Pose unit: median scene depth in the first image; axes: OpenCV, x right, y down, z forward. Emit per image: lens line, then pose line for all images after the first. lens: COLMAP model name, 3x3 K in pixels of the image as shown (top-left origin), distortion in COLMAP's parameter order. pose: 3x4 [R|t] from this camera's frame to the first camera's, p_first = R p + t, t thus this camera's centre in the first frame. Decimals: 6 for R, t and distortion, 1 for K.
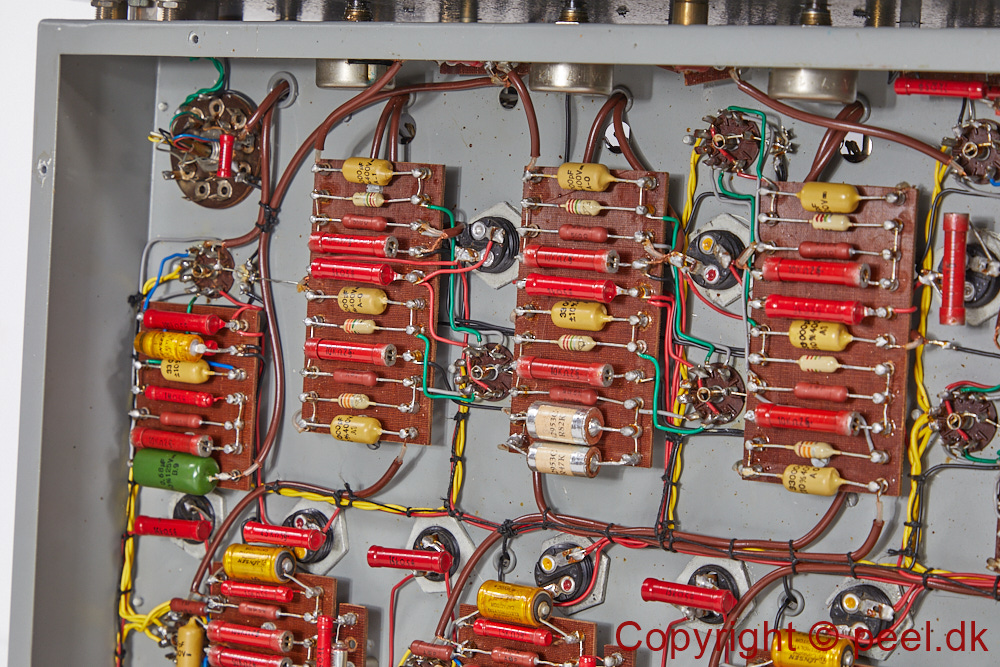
lens RADIAL K [[2731.3, 0, 500.0], [0, 2731.3, 333.5], [0, 0, 1]] dist [-0.091530, -0.046375]
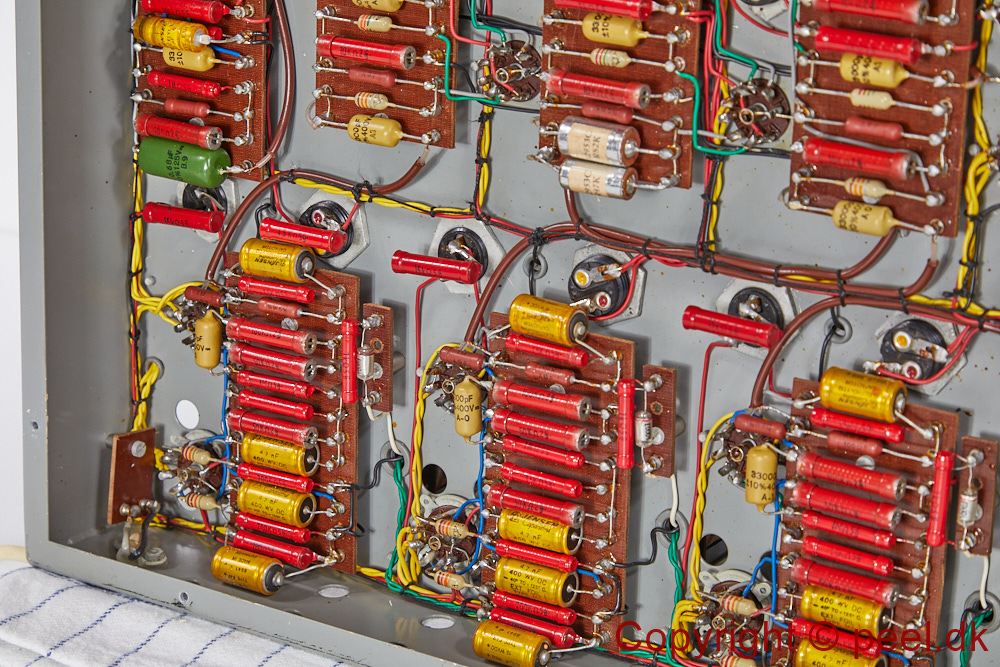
lens RADIAL K [[2731.3, 0, 500.0], [0, 2731.3, 333.5], [0, 0, 1]] dist [-0.091530, -0.046375]
pose [[0.999556, -0.027814, 0.010661, -0.022535], [0.024195, 0.966869, 0.254123, -0.144533], [-0.017376, -0.253752, 0.967113, 0.067022]]
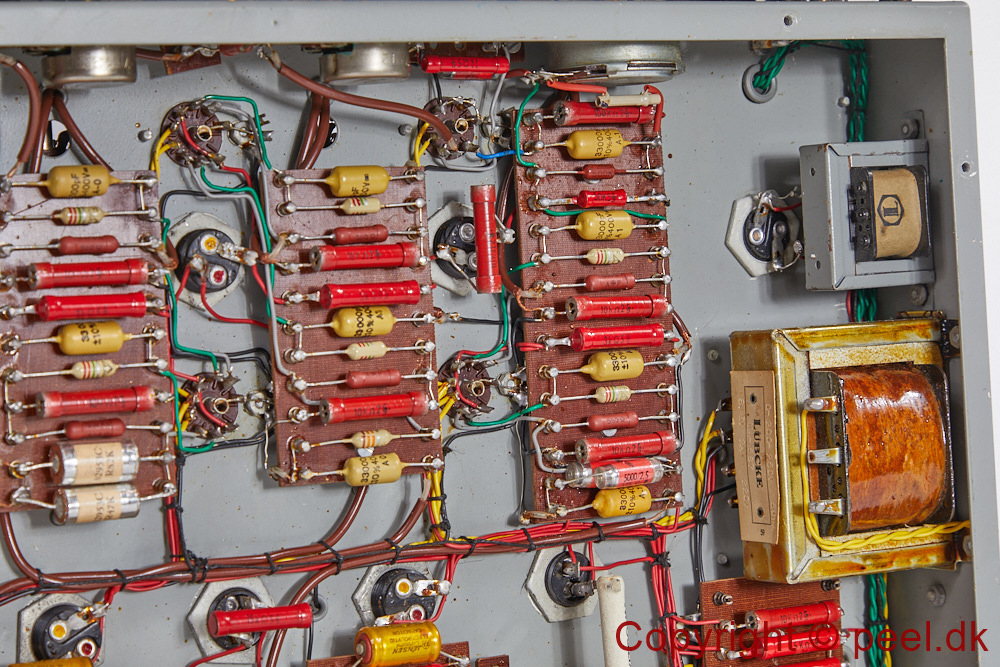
lens RADIAL K [[2731.3, 0, 500.0], [0, 2731.3, 333.5], [0, 0, 1]] dist [-0.091530, -0.046375]
pose [[0.446067, -0.092129, 0.890245, -0.692918], [0.126859, 0.991153, 0.039008, -0.025541], [-0.885963, 0.095535, 0.453808, 0.484717]]
